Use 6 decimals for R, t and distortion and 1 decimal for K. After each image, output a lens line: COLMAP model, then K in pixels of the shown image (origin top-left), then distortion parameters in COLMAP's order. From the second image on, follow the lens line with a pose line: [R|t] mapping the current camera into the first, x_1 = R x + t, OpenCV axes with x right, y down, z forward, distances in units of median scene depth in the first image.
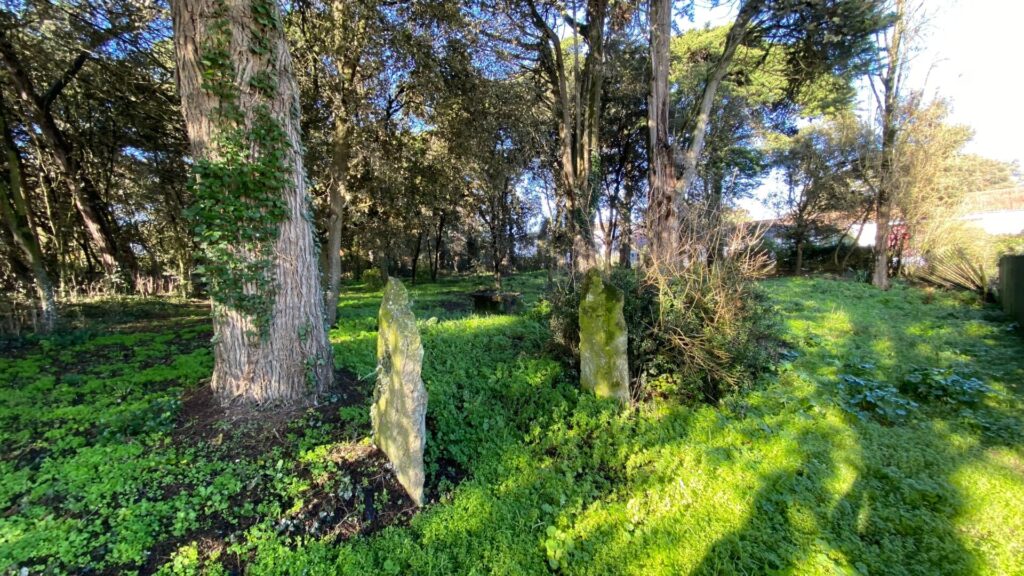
lens RADIAL K [[410.3, 0, 510.9], [0, 410.3, 288.1], [0, 0, 1]] dist [0.013266, -0.017517]
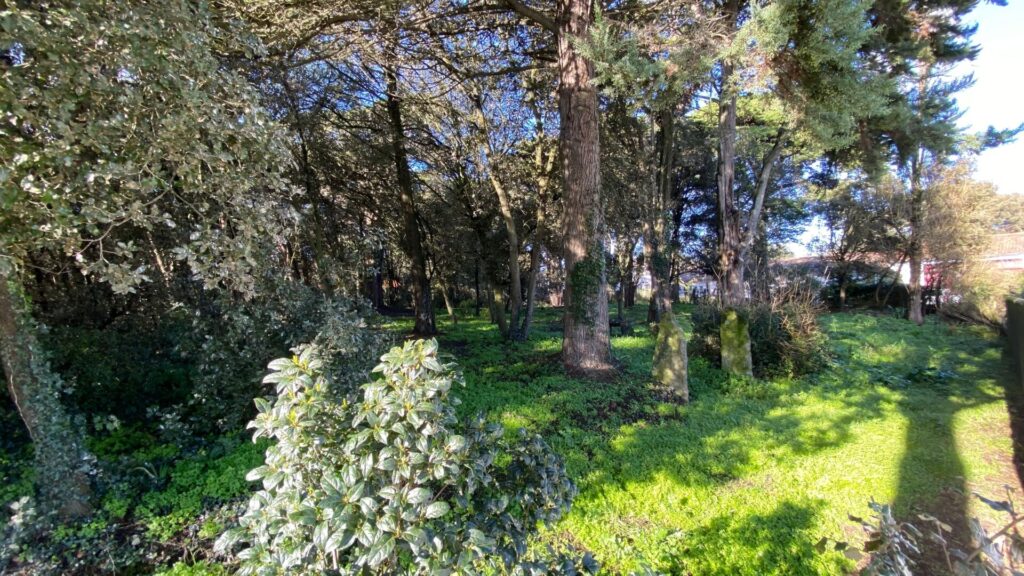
lens RADIAL K [[410.3, 0, 510.9], [0, 410.3, 288.1], [0, 0, 1]] dist [0.013266, -0.017517]
pose [[0.997554, 0.011158, -0.068998, -0.164260], [-0.016388, 0.996996, -0.075700, 0.006038], [0.067946, 0.076646, 0.994741, -0.234140]]
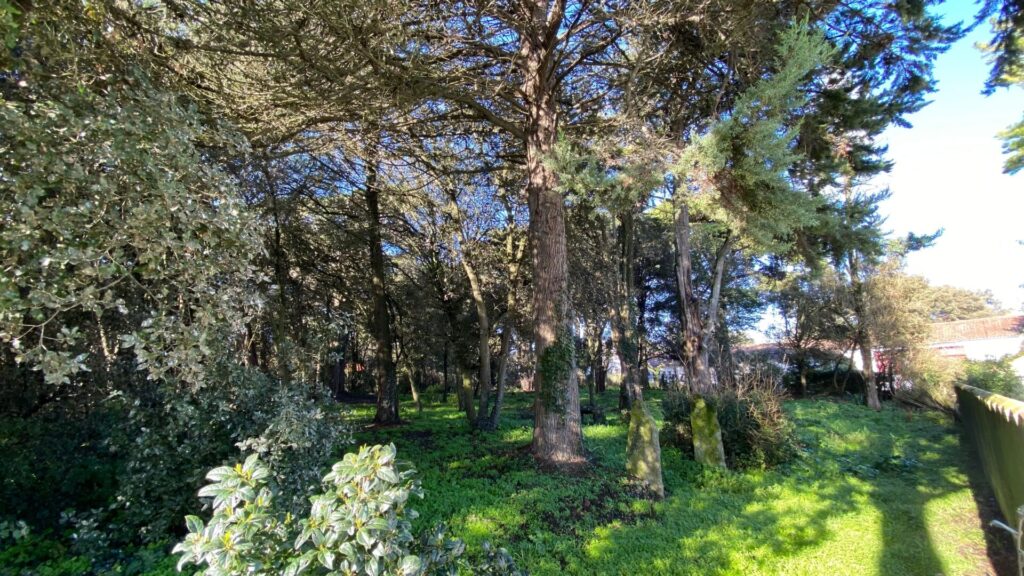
lens RADIAL K [[411.0, 0, 512.0], [0, 411.0, 288.0], [0, 0, 1]] dist [0.013913, -0.017720]
pose [[0.999844, 0.017541, 0.001880, -0.163450], [-0.016352, 0.961487, -0.274363, 0.003769], [-0.006620, 0.274290, 0.961624, -0.235797]]
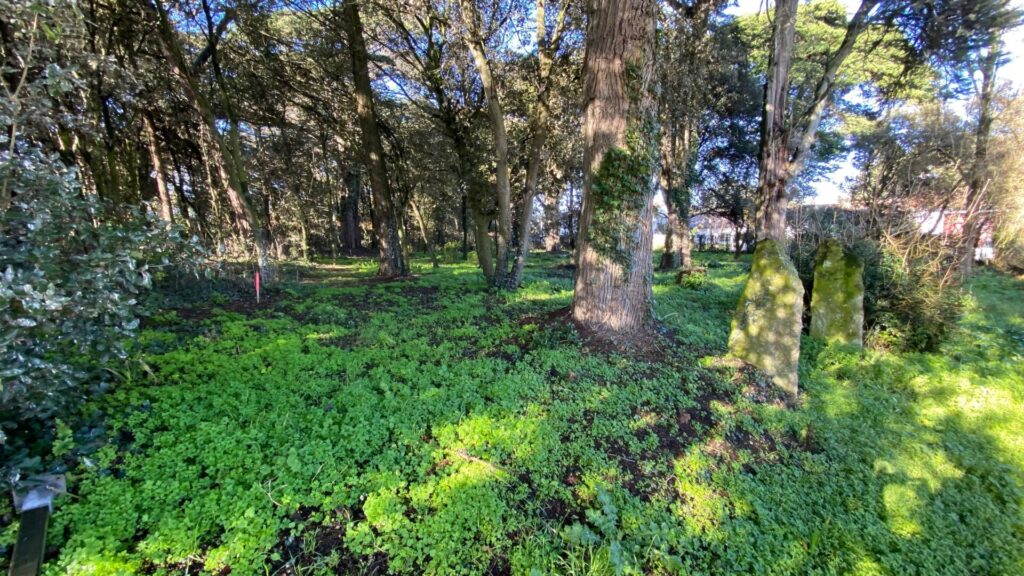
lens RADIAL K [[411.0, 0, 512.0], [0, 411.0, 288.0], [0, 0, 1]] dist [0.013913, -0.017720]
pose [[0.998130, 0.035805, -0.049546, -0.166071], [-0.033182, 0.998054, 0.052802, 0.014924], [0.051340, -0.051060, 0.997375, -0.065274]]
